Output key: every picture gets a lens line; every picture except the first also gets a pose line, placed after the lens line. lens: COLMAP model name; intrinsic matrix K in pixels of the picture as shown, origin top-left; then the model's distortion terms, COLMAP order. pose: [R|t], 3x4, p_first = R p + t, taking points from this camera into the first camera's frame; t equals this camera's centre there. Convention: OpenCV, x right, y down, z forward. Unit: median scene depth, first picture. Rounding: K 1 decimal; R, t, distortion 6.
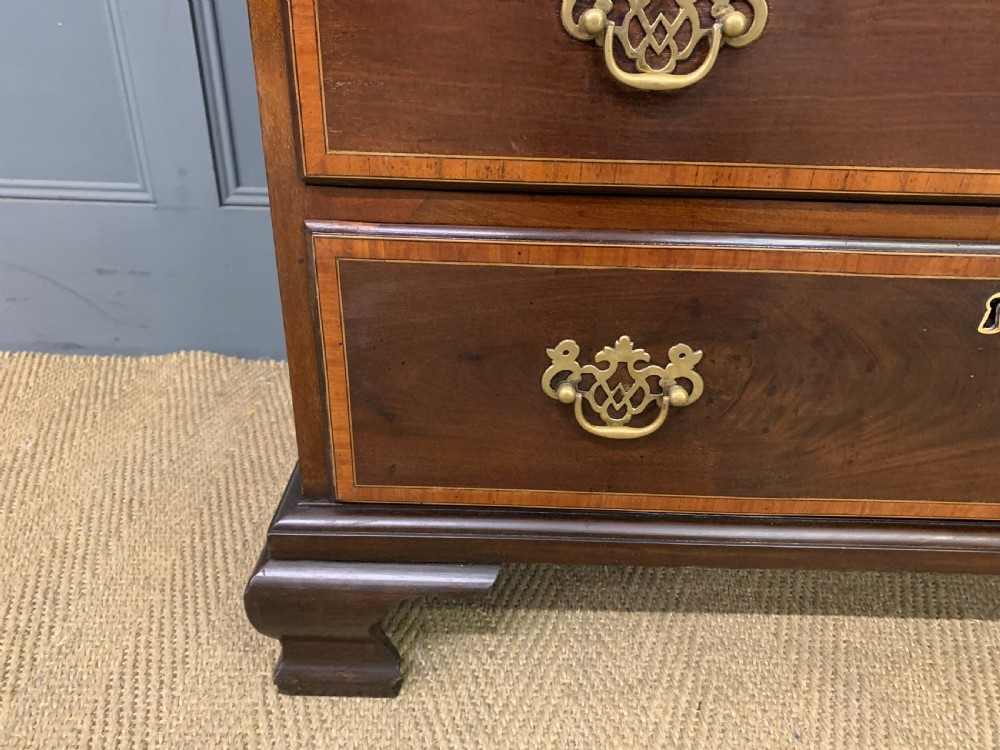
lens RADIAL K [[772.0, 0, 503.4], [0, 772.0, 377.6], [0, 0, 1]] dist [0.024579, -0.010896]
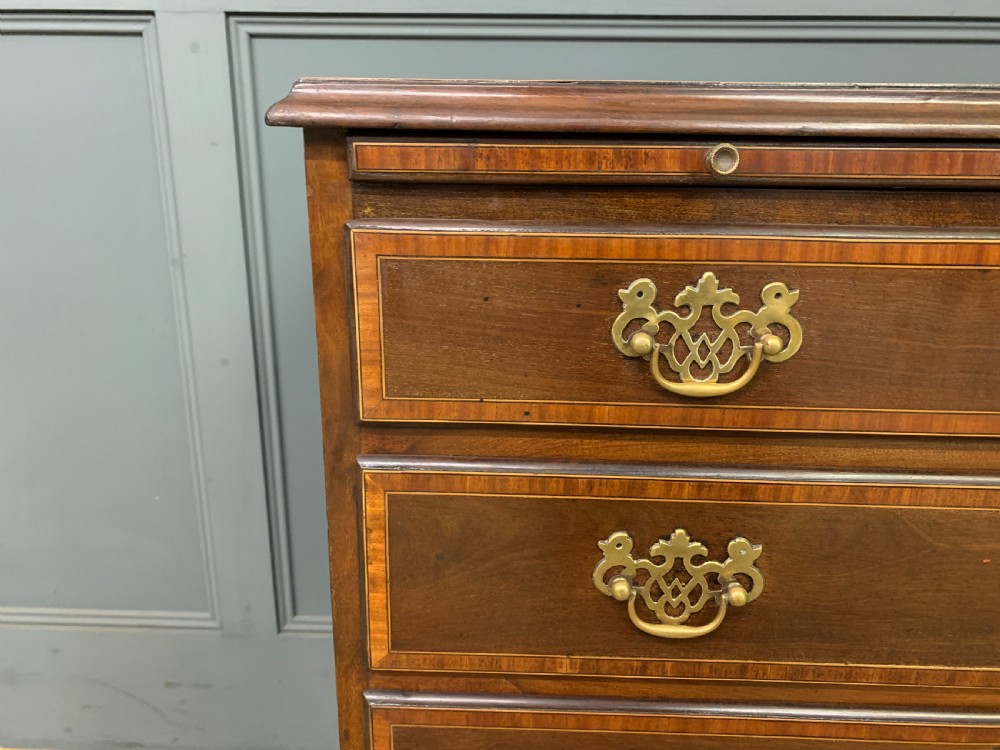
lens RADIAL K [[772.0, 0, 498.1], [0, 772.0, 368.4], [0, 0, 1]] dist [0.024579, -0.010896]
pose [[0.999555, -0.010062, -0.028097, -0.008425], [0.004185, 0.979405, -0.201864, -0.610672], [0.029550, 0.201656, 0.979011, -0.309602]]
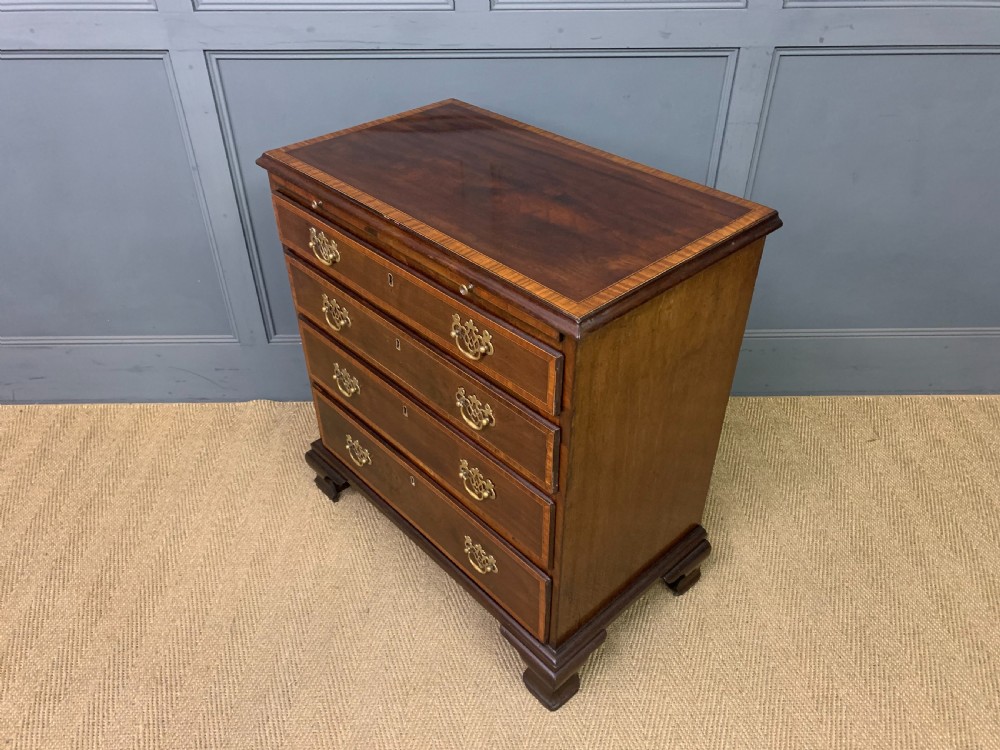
lens RADIAL K [[772.0, 0, 500.2], [0, 772.0, 380.3], [0, 0, 1]] dist [0.024579, -0.010896]
pose [[0.999186, -0.040020, 0.005165, 0.526377], [0.038864, 0.988859, 0.143693, -0.690536], [-0.010858, -0.143375, 0.989609, -2.208227]]
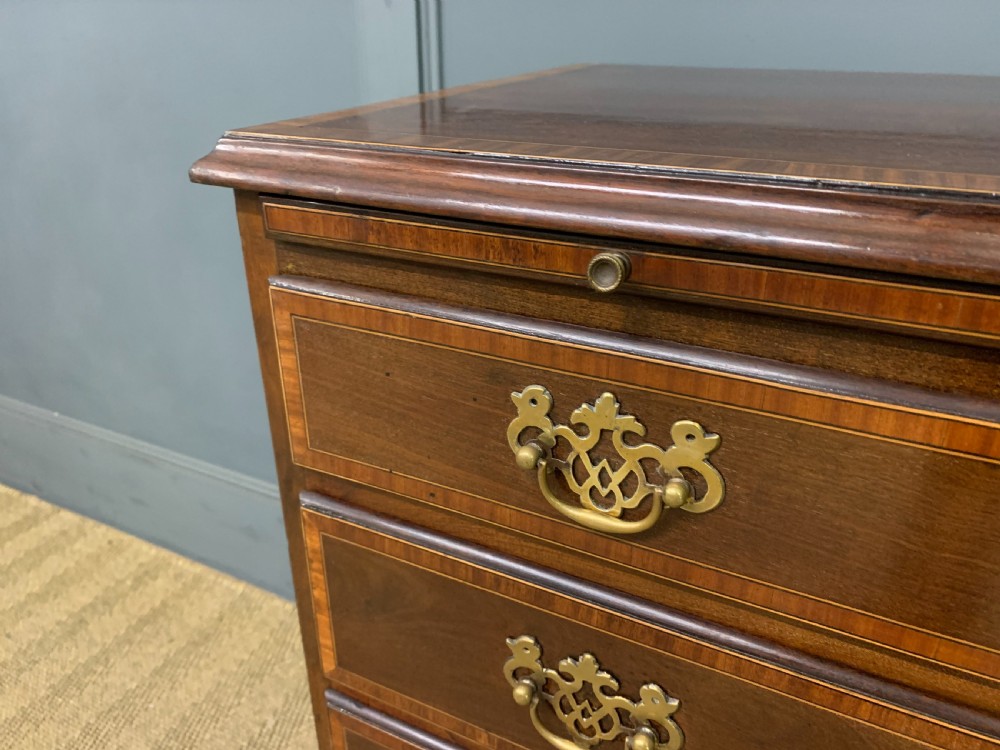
lens RADIAL K [[772.0, 0, 500.8], [0, 772.0, 373.8], [0, 0, 1]] dist [0.024579, -0.010896]
pose [[0.892400, 0.162780, -0.420862, 0.321307], [-0.191271, 0.981191, -0.026072, -0.814397], [0.408702, 0.103765, 0.906750, -0.193691]]
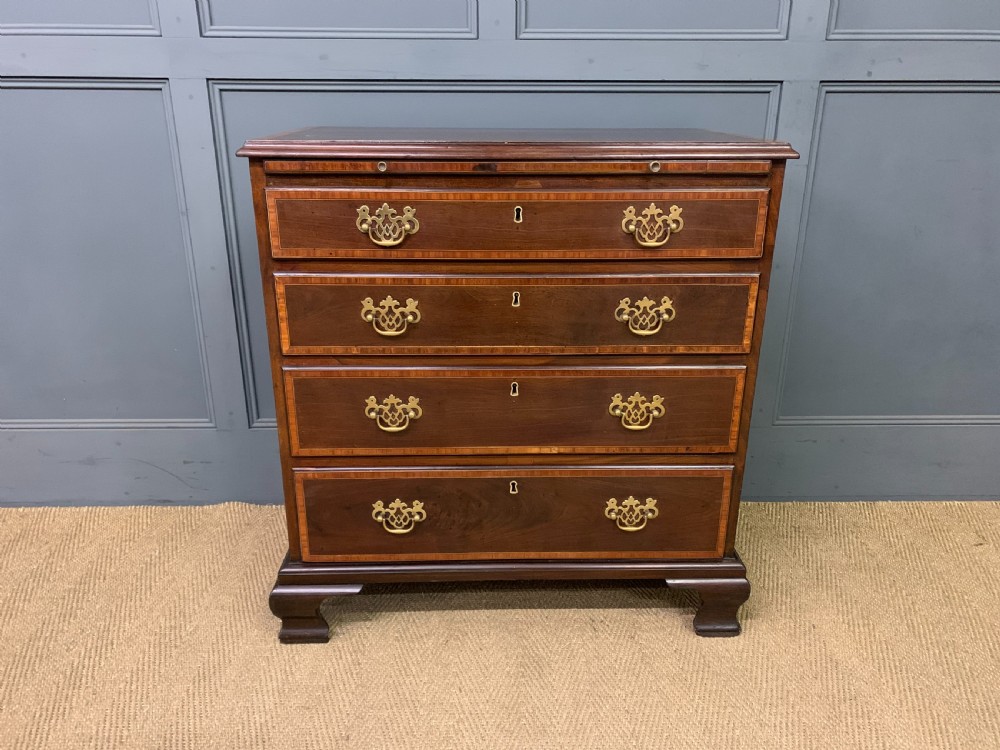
lens RADIAL K [[772.0, 0, 505.4], [0, 772.0, 381.0], [0, 0, 1]] dist [0.024579, -0.010896]
pose [[0.999172, -0.034277, 0.021925, 0.418692], [0.037146, 0.988341, -0.147659, -0.038133], [-0.016608, 0.148351, 0.988795, -1.647078]]
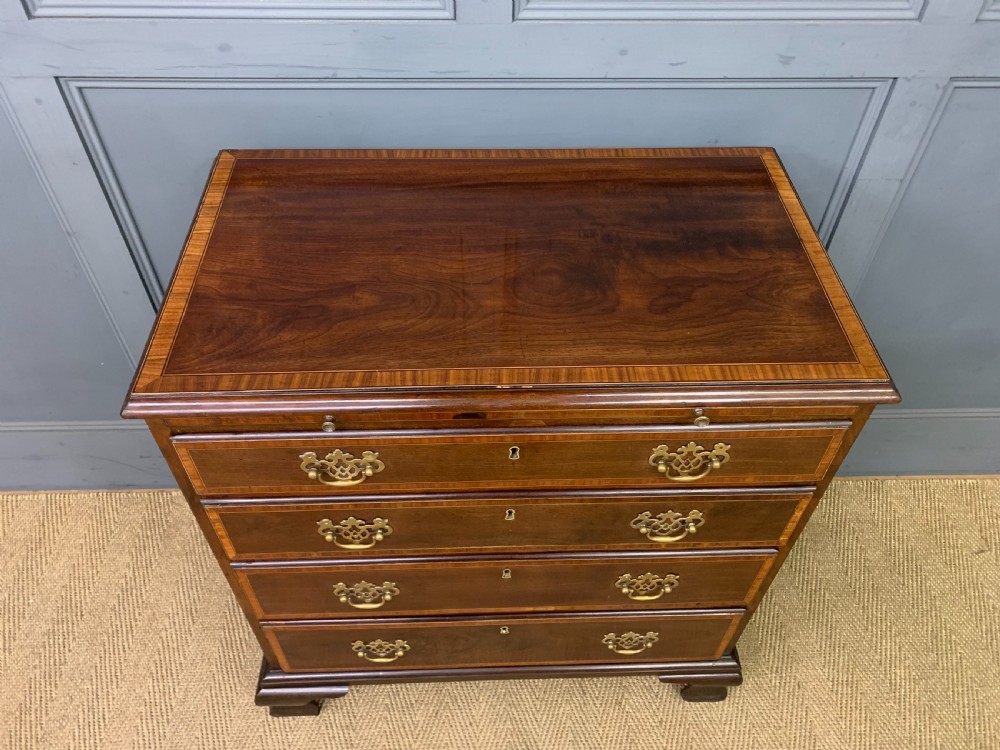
lens RADIAL K [[772.0, 0, 505.4], [0, 772.0, 379.7], [0, 0, 1]] dist [0.024579, -0.010896]
pose [[0.998968, -0.039653, 0.022146, 0.467624], [0.030328, 0.945357, 0.324625, -1.457506], [-0.033808, -0.323618, 0.945584, -1.092128]]
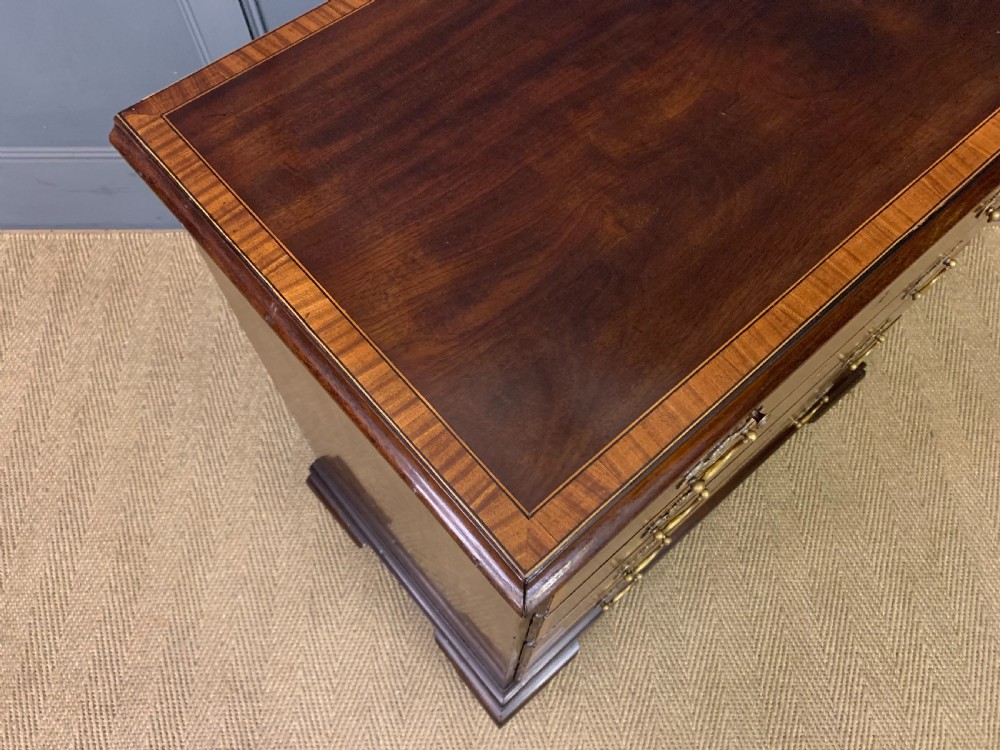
lens RADIAL K [[772.0, 0, 502.8], [0, 772.0, 378.3], [0, 0, 1]] dist [0.024579, -0.010896]
pose [[0.999377, -0.035247, -0.001719, 0.081826], [0.029727, 0.814603, 0.579257, -1.250428], [-0.019017, -0.578947, 0.815143, -0.907669]]
